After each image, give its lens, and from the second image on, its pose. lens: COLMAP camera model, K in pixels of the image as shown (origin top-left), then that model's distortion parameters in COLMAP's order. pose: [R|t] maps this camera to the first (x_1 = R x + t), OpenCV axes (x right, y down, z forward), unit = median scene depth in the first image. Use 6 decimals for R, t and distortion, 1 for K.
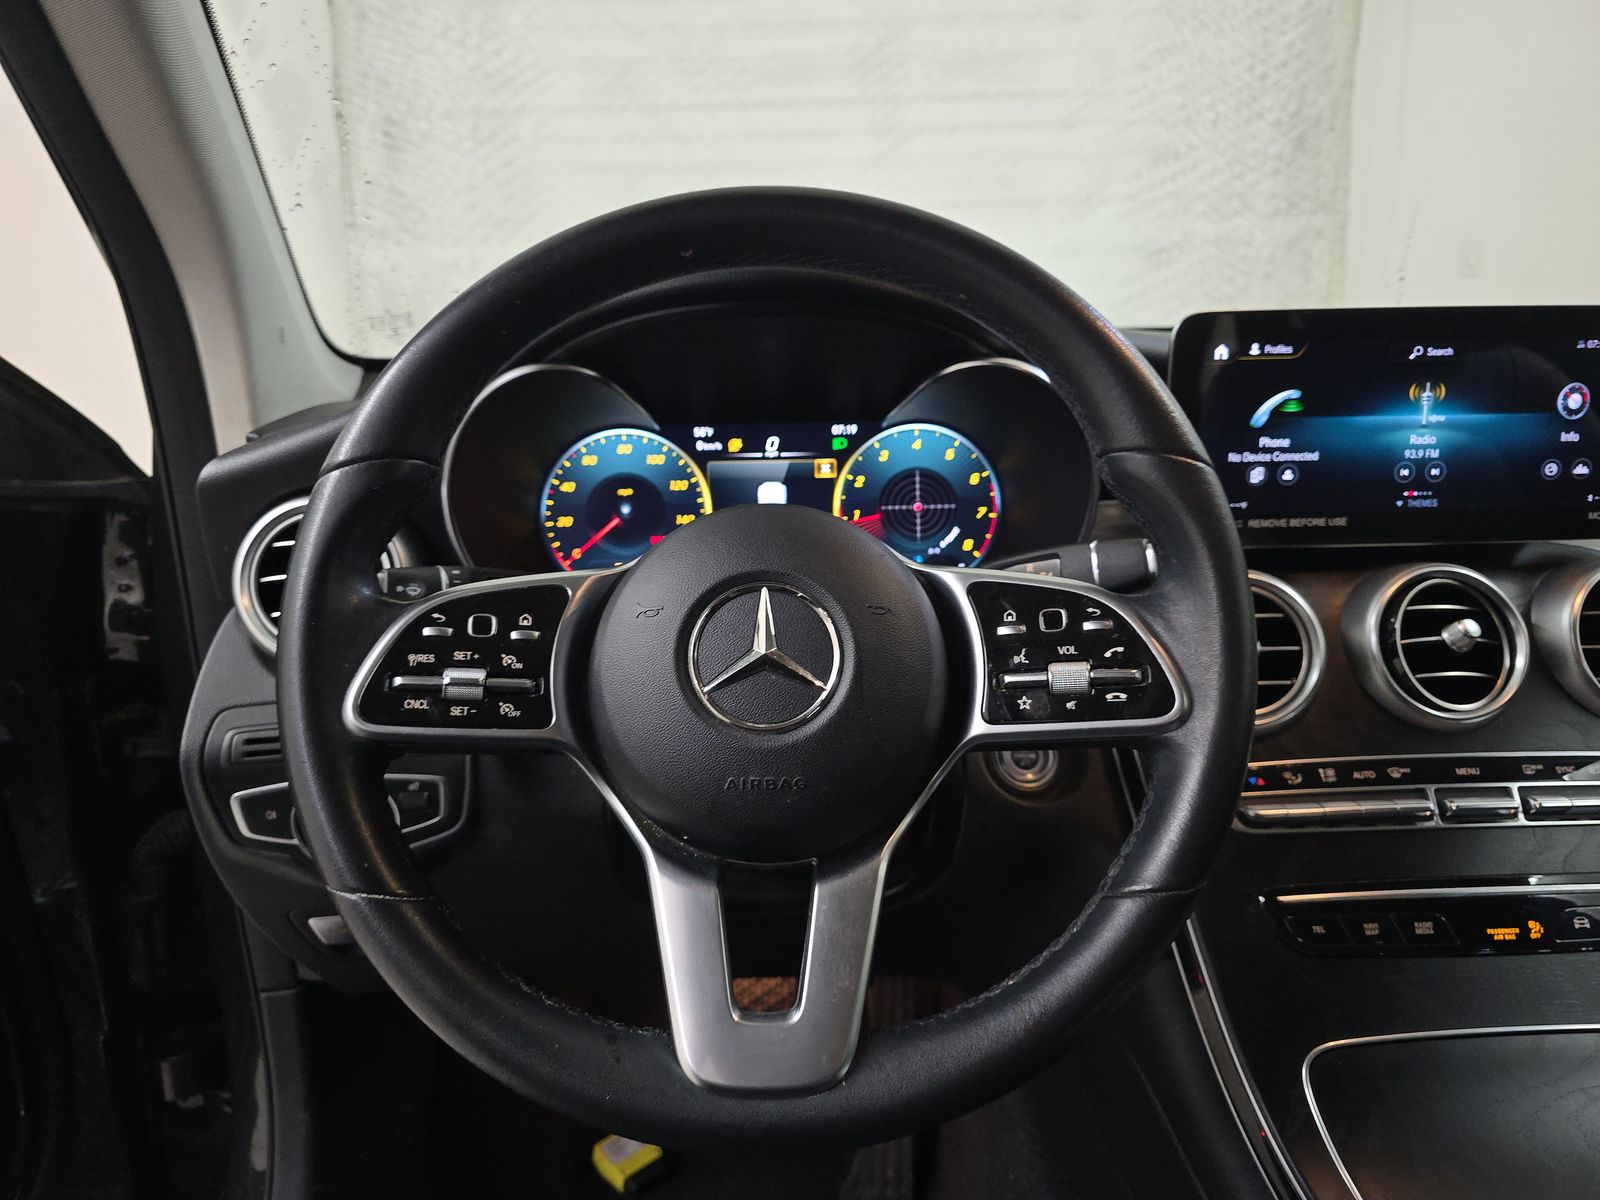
lens RADIAL K [[1081.8, 0, 800.0], [0, 1081.8, 600.0], [0, 0, 1]] dist [-0.000883, -0.002333]
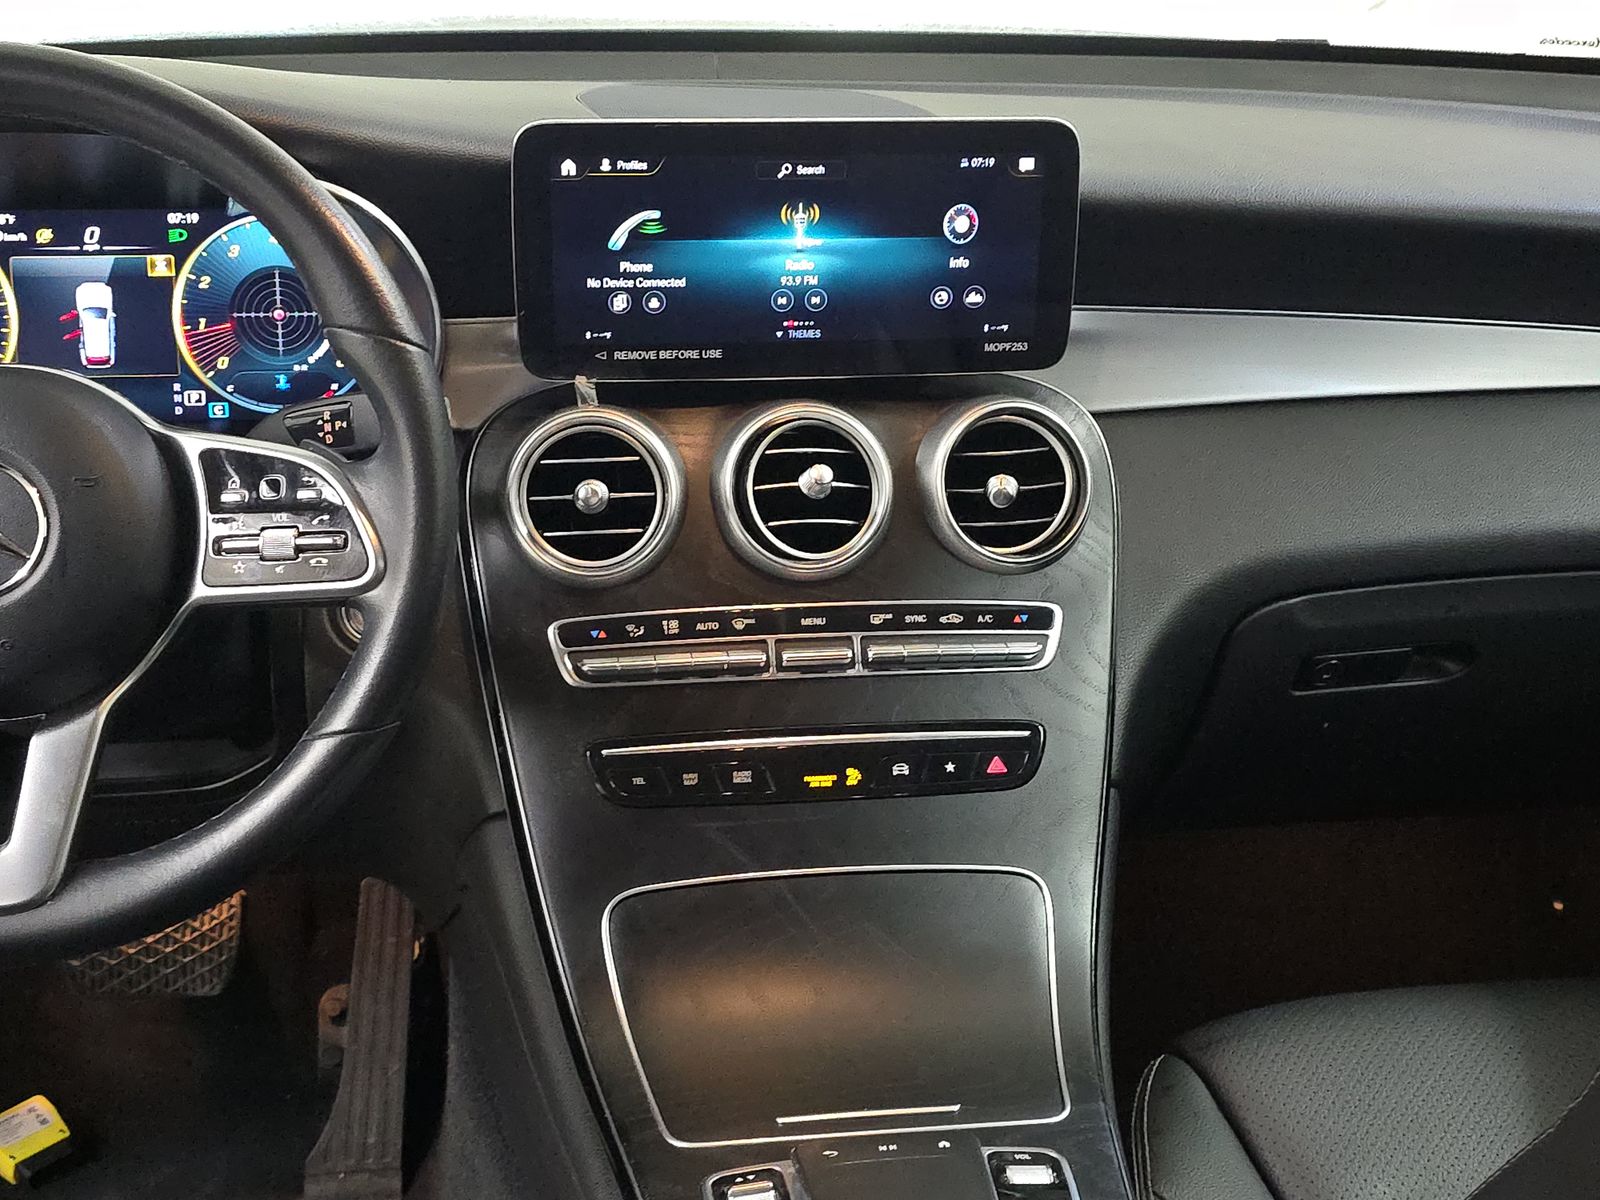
lens RADIAL K [[2111.7, 0, 800.0], [0, 2111.7, 600.0], [0, 0, 1]] dist [0.228957, -0.649440]
pose [[0.993253, -0.010036, 0.115530, 0.366624], [-0.007533, 0.988559, 0.150643, -0.139467], [-0.115721, -0.150497, 0.981814, -0.818026]]
